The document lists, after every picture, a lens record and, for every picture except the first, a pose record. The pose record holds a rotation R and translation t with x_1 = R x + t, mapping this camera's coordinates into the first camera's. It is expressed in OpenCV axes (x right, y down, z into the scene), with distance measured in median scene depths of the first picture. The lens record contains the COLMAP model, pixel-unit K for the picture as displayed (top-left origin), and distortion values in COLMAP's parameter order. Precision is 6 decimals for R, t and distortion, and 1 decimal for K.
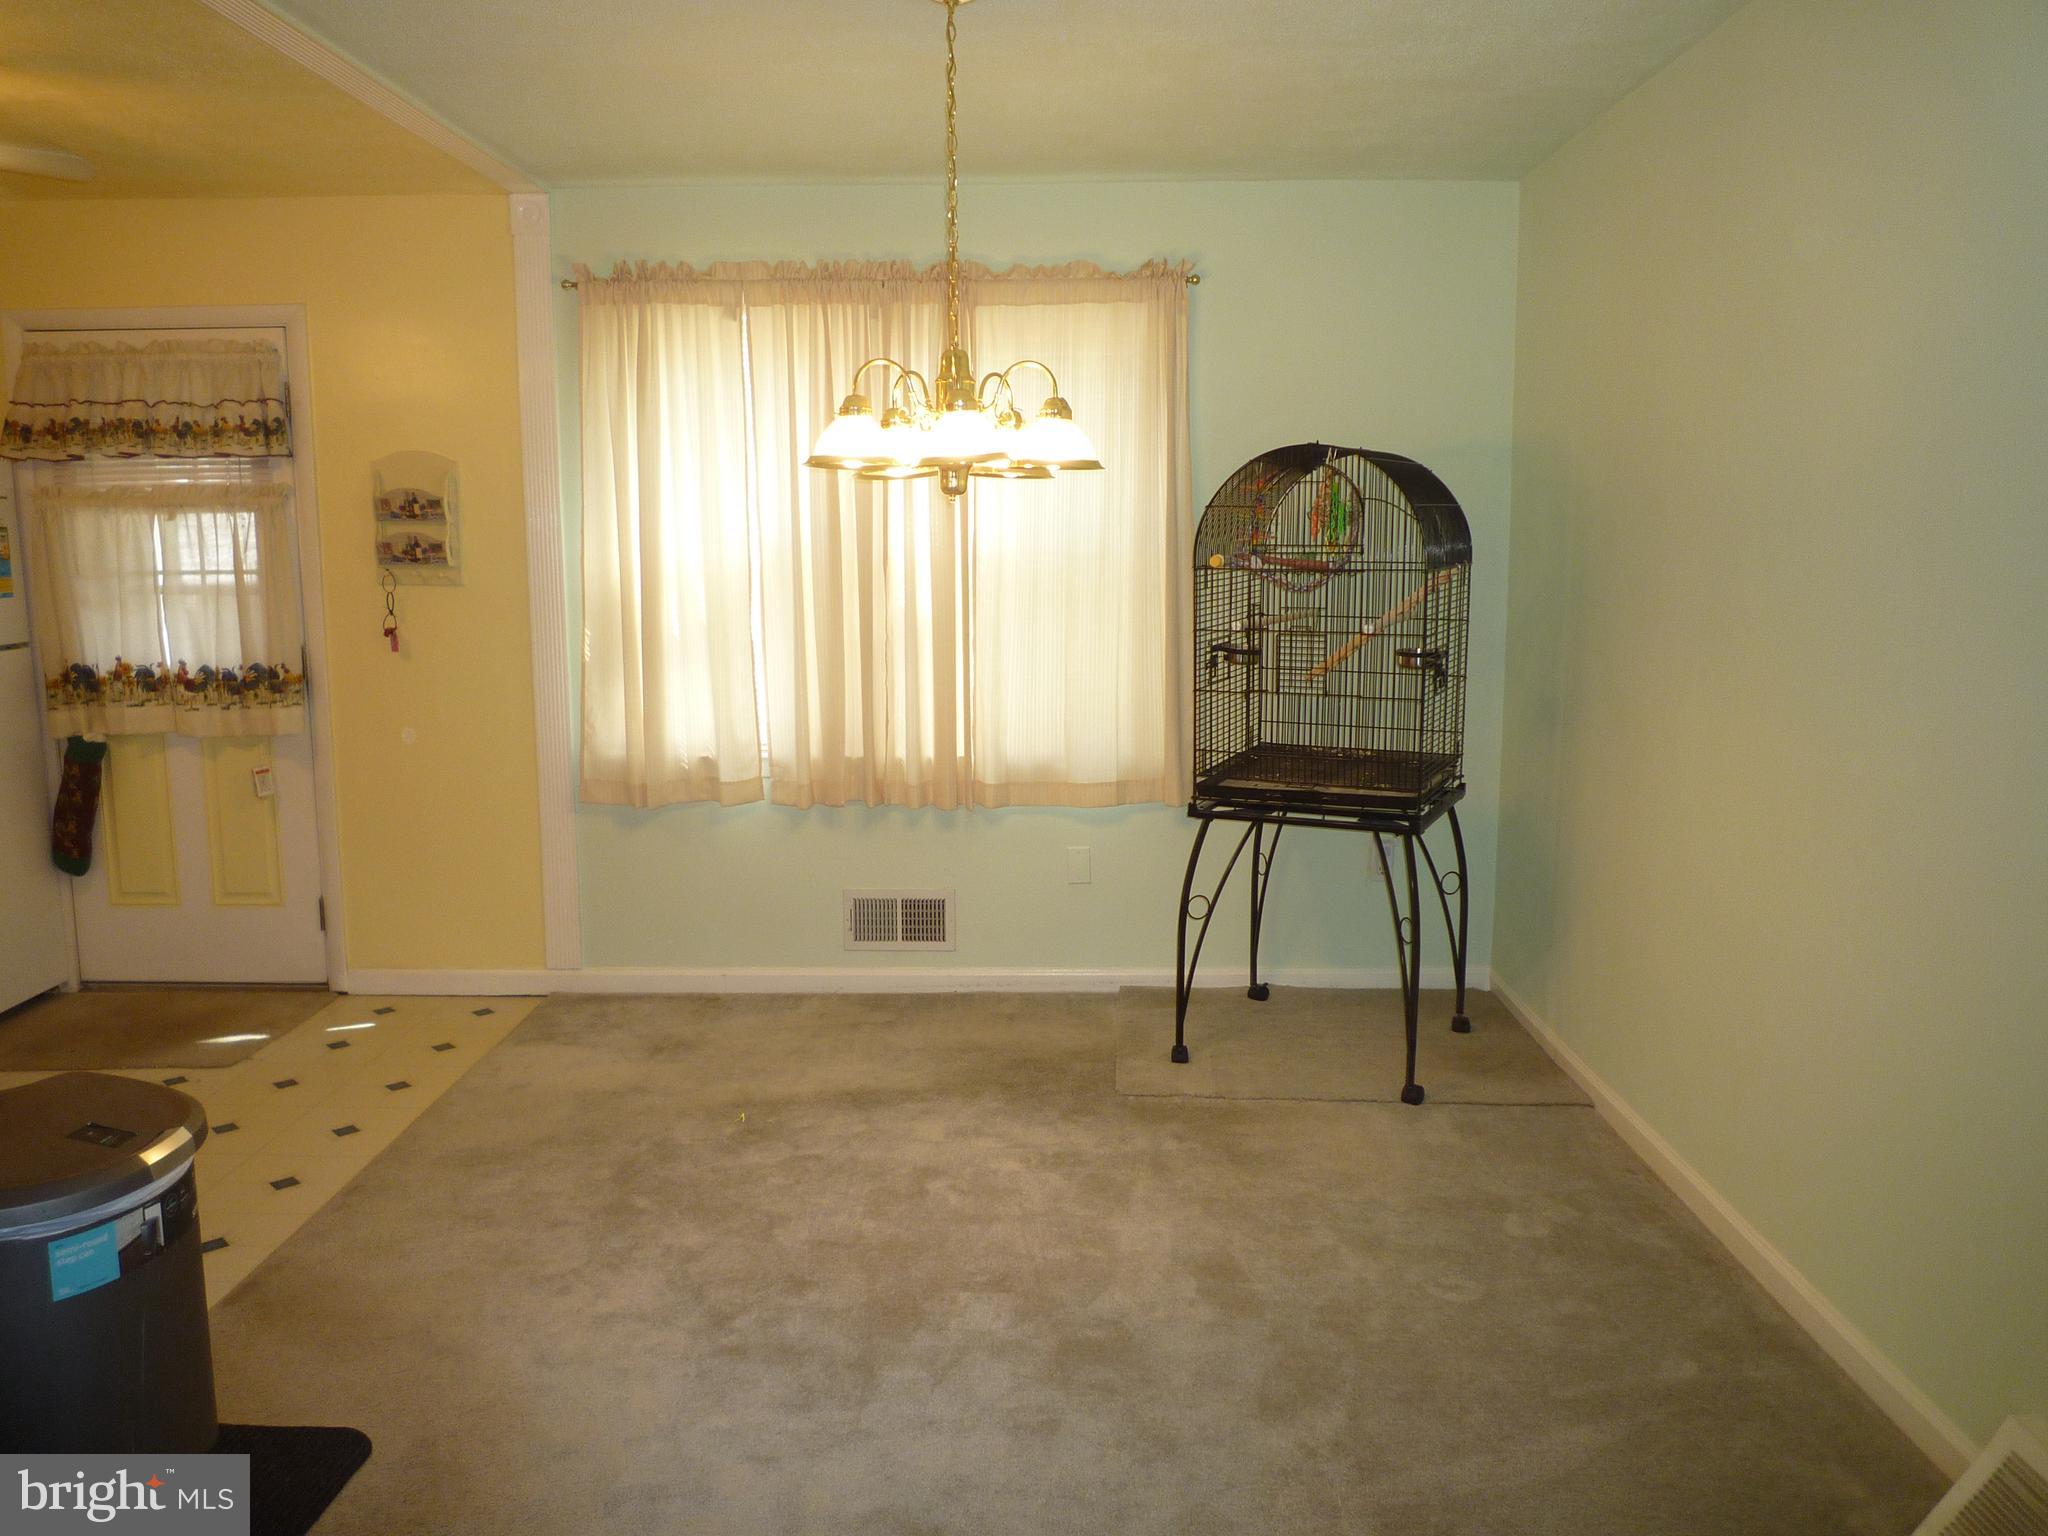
lens RADIAL K [[1514.2, 0, 1023.2], [0, 1514.2, 764.8], [0, 0, 1]] dist [-0.013140, -0.035338]
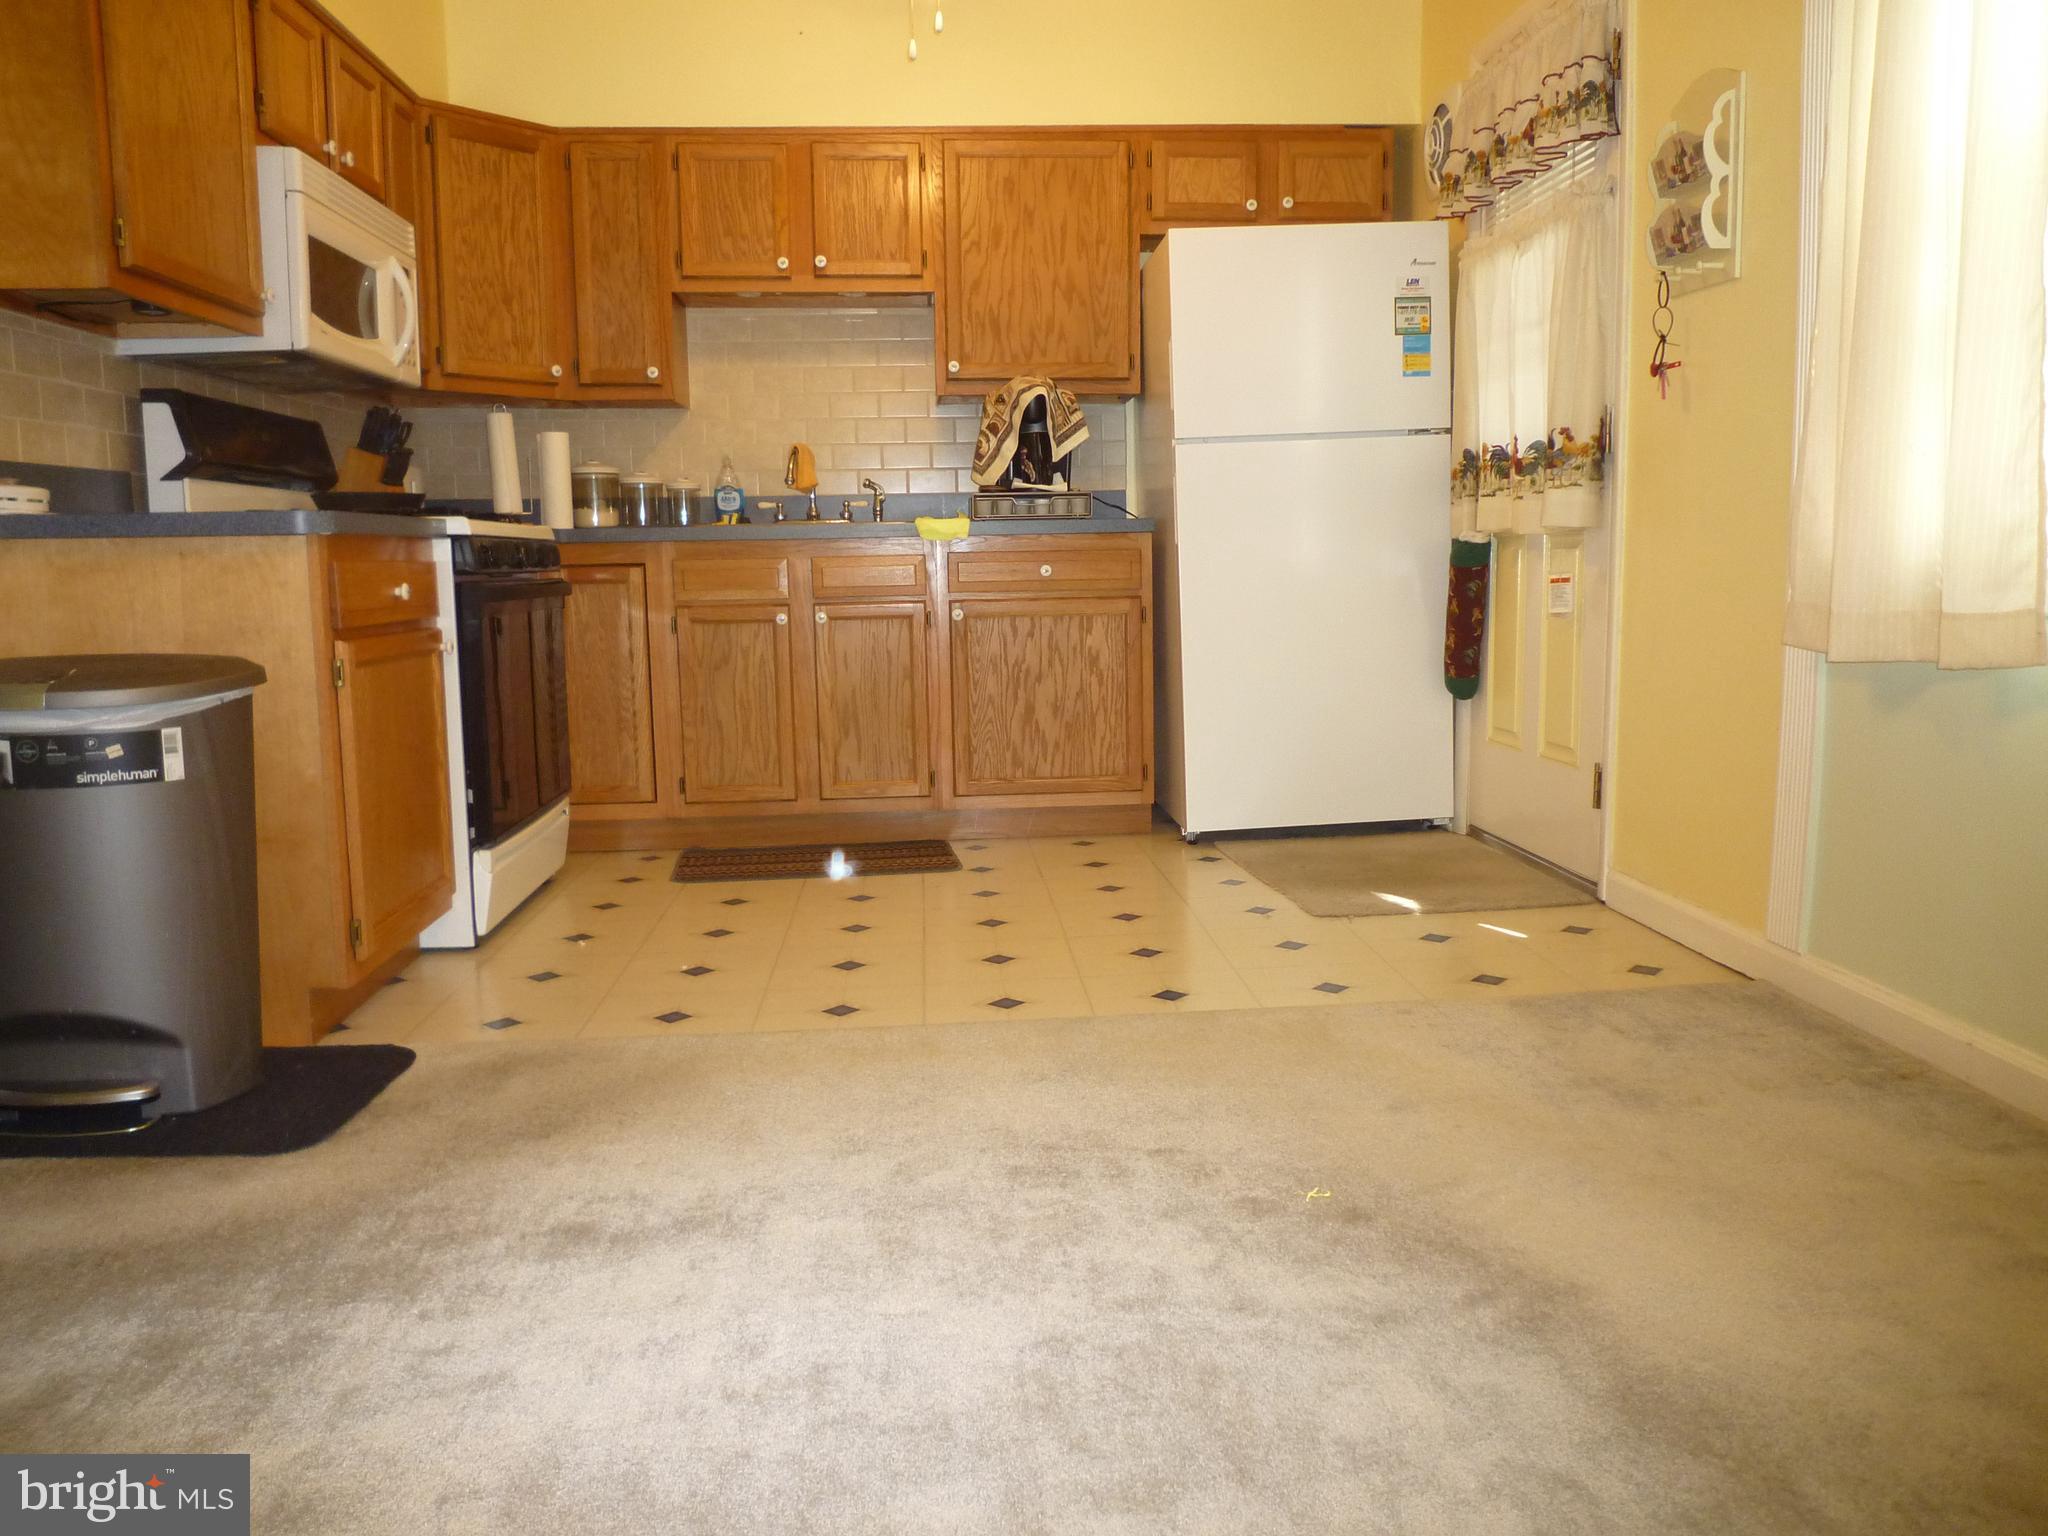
lens RADIAL K [[1514.2, 0, 1015.3], [0, 1514.2, 757.1], [0, 0, 1]] dist [-0.013140, -0.035338]
pose [[0.081821, 0.130956, -0.988006, 0.245983], [-0.126218, 0.984710, 0.120067, 0.038133], [0.988622, 0.114880, 0.097099, 0.732647]]
